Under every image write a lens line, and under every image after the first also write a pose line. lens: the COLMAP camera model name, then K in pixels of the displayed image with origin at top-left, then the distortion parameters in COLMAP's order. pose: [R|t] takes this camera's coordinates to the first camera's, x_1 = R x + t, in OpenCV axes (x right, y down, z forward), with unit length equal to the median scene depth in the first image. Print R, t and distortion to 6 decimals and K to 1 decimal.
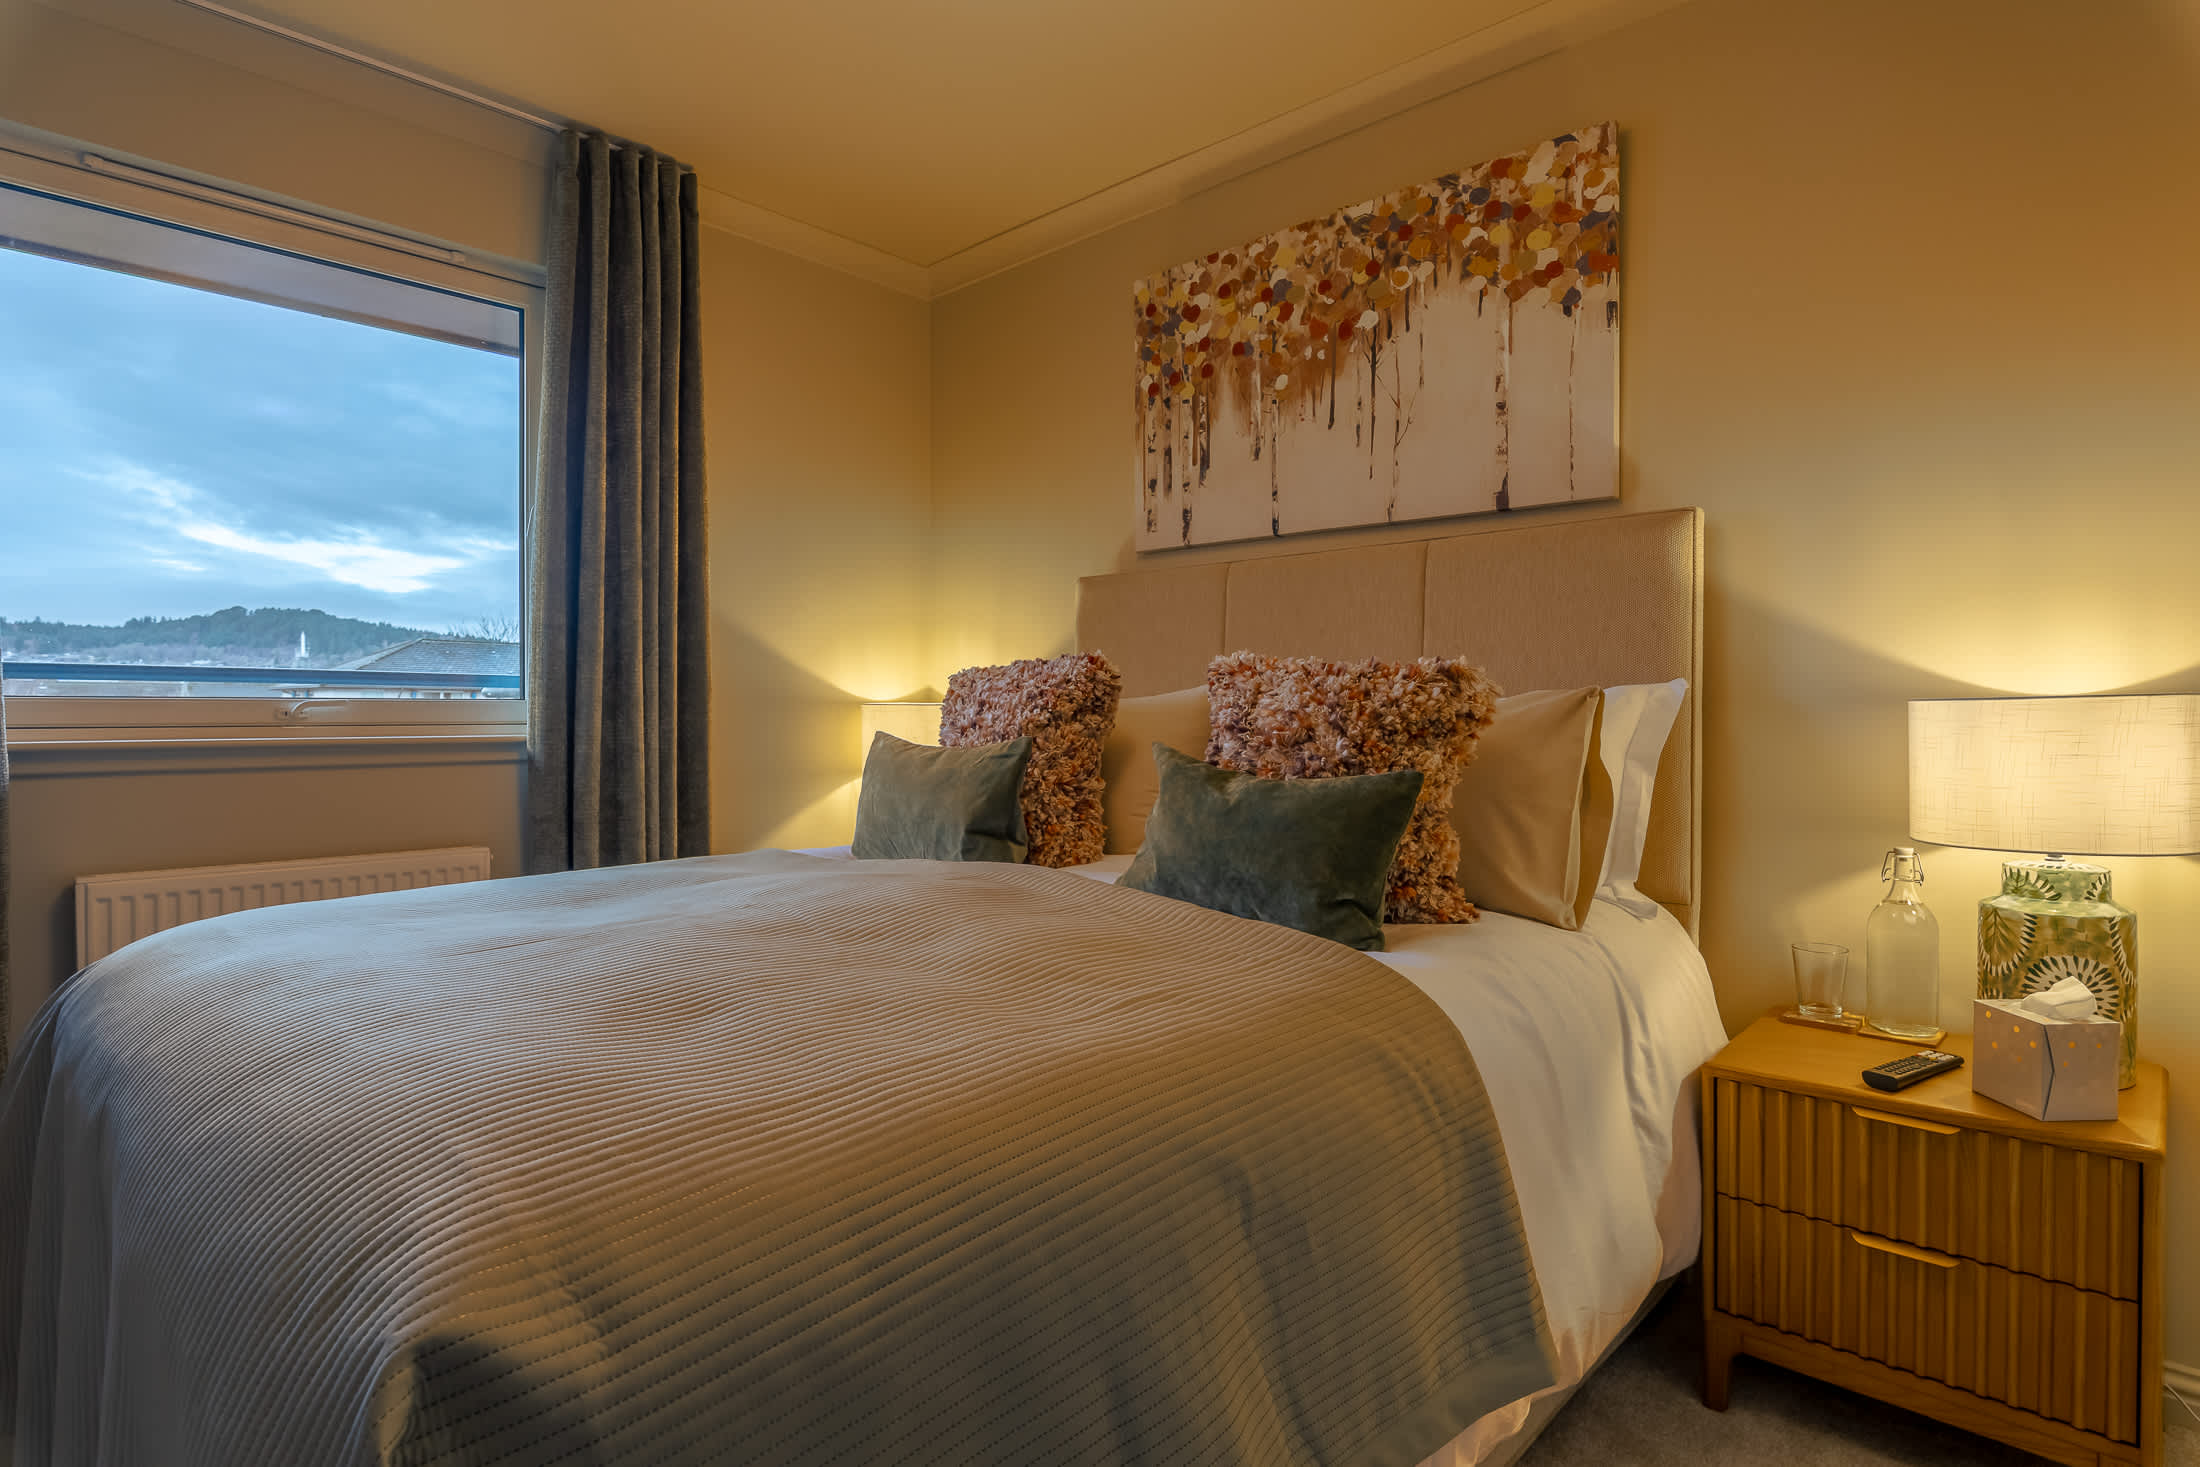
lens RADIAL K [[1148.7, 0, 1100.0], [0, 1148.7, 733.5], [0, 0, 1]] dist [-0.004883, -0.002978]
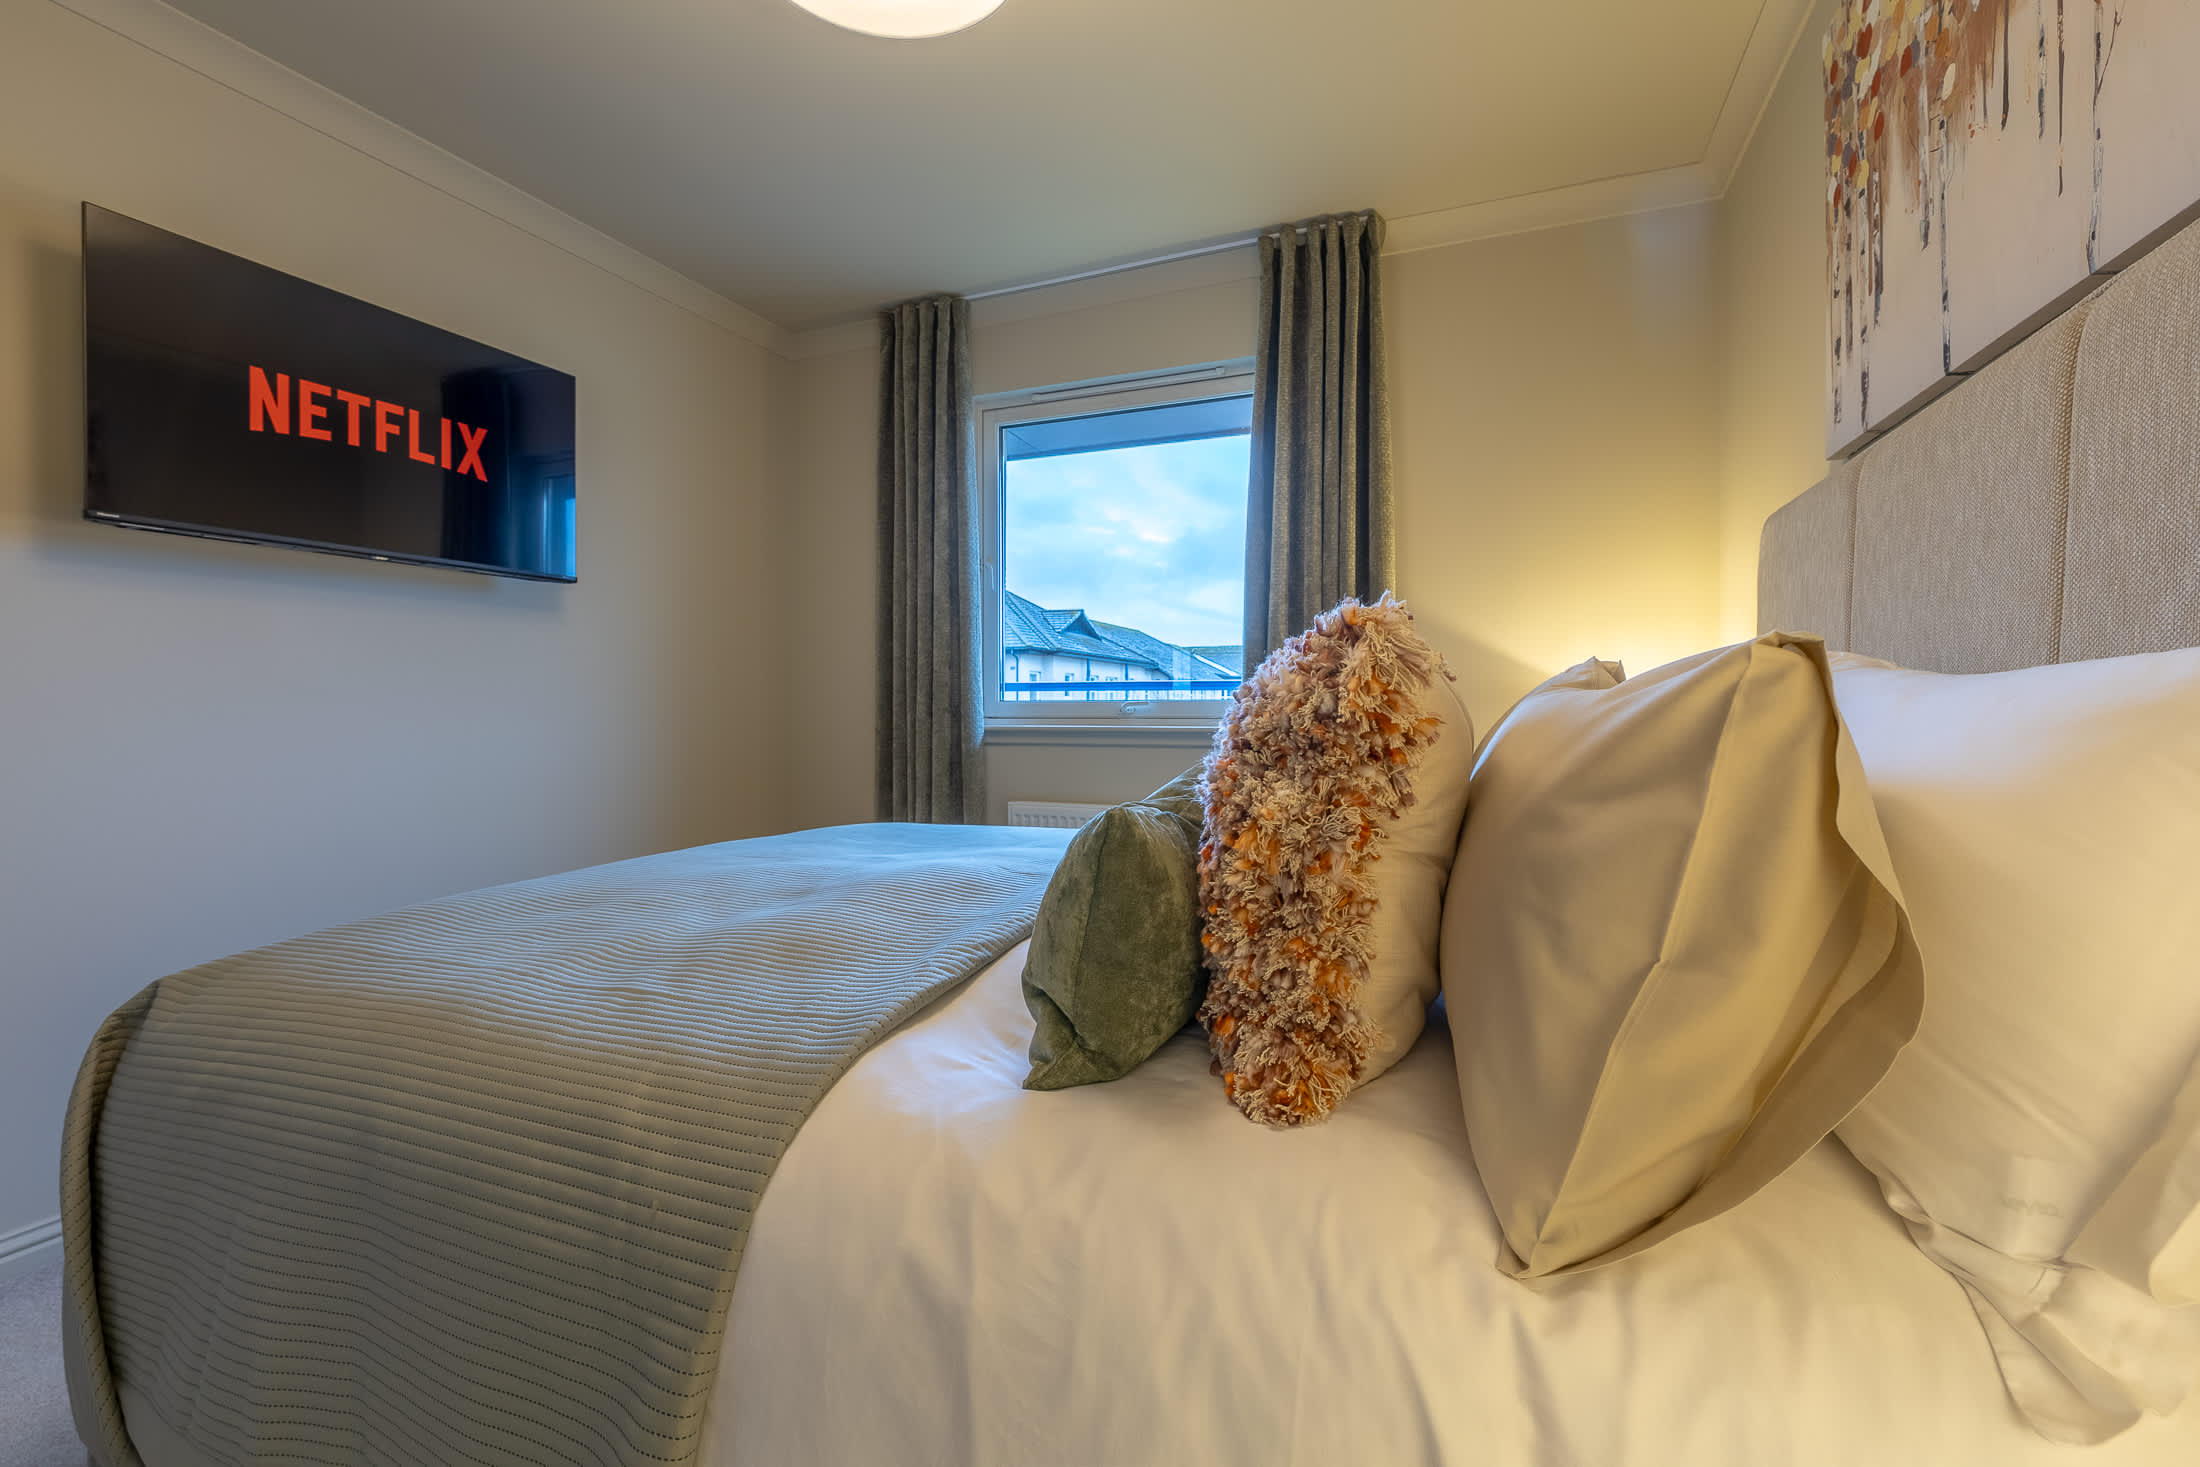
lens RADIAL K [[931.0, 0, 1100.0], [0, 931.0, 733.5], [0, 0, 1]] dist [-0.007800, -0.000086]
pose [[0.351326, 0.022904, -0.935973, 0.549236], [-0.013765, 0.999719, 0.019297, -0.012261], [0.936152, 0.006104, 0.351543, 0.632634]]
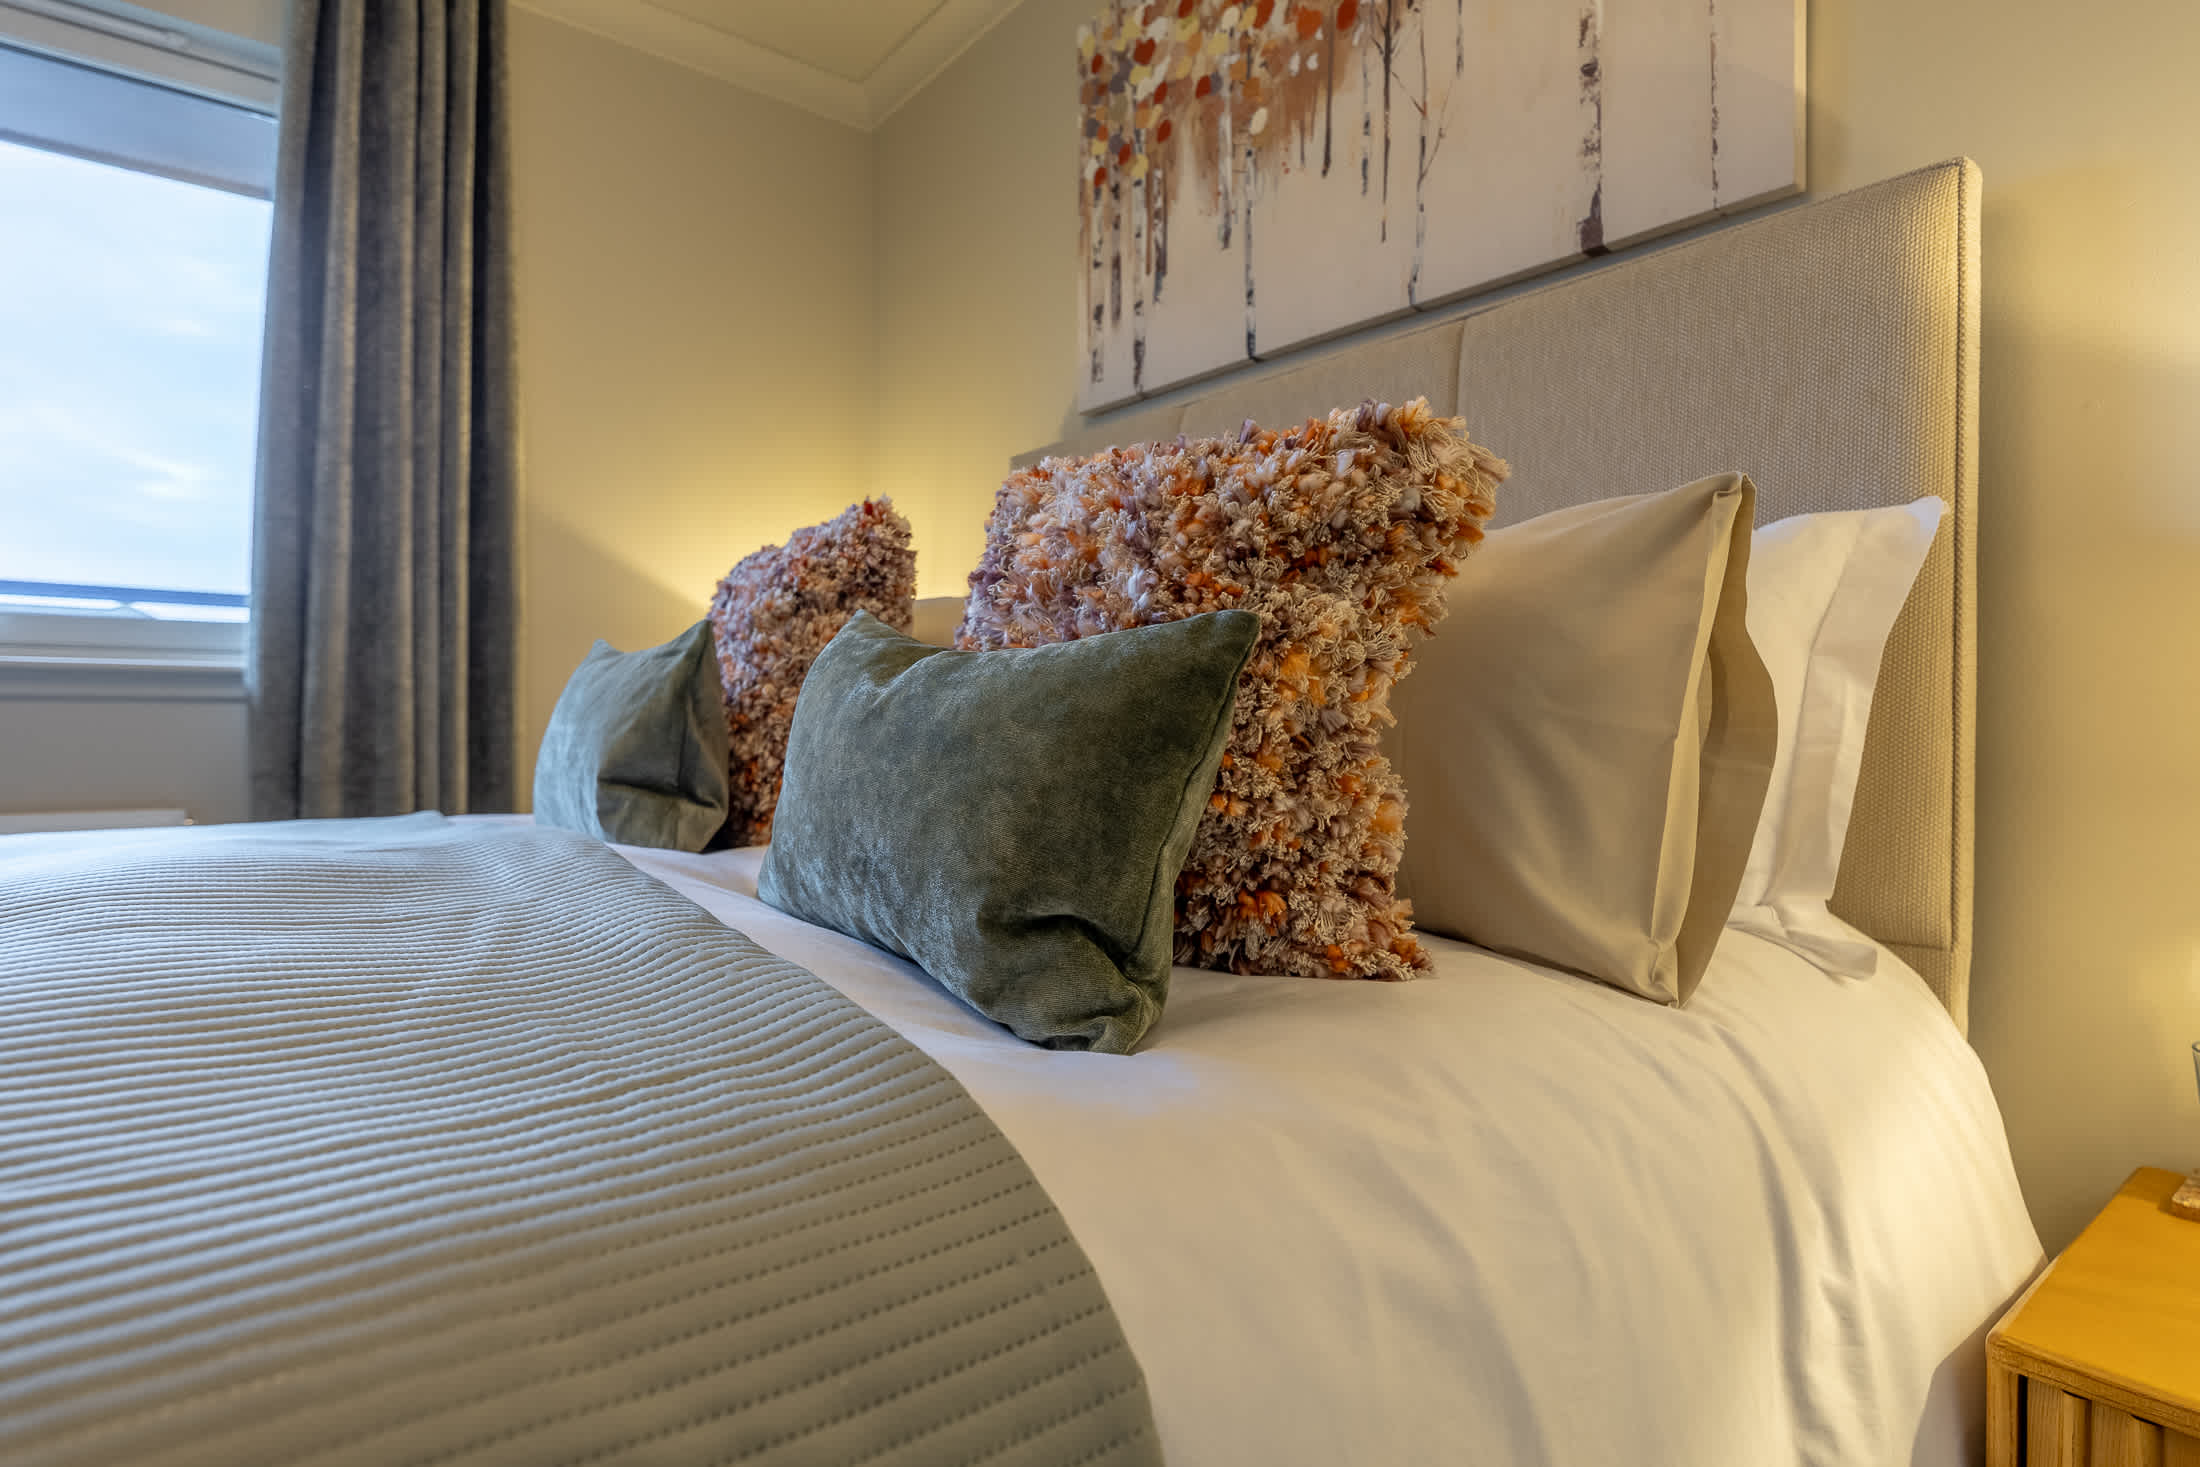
lens RADIAL K [[1148.7, 0, 1100.0], [0, 1148.7, 733.5], [0, 0, 1]] dist [-0.004883, -0.002978]
pose [[0.988619, 0.008041, -0.150229, 0.219737], [-0.008906, 0.999947, -0.005082, 0.060653], [0.150180, 0.006362, 0.988638, 0.444775]]
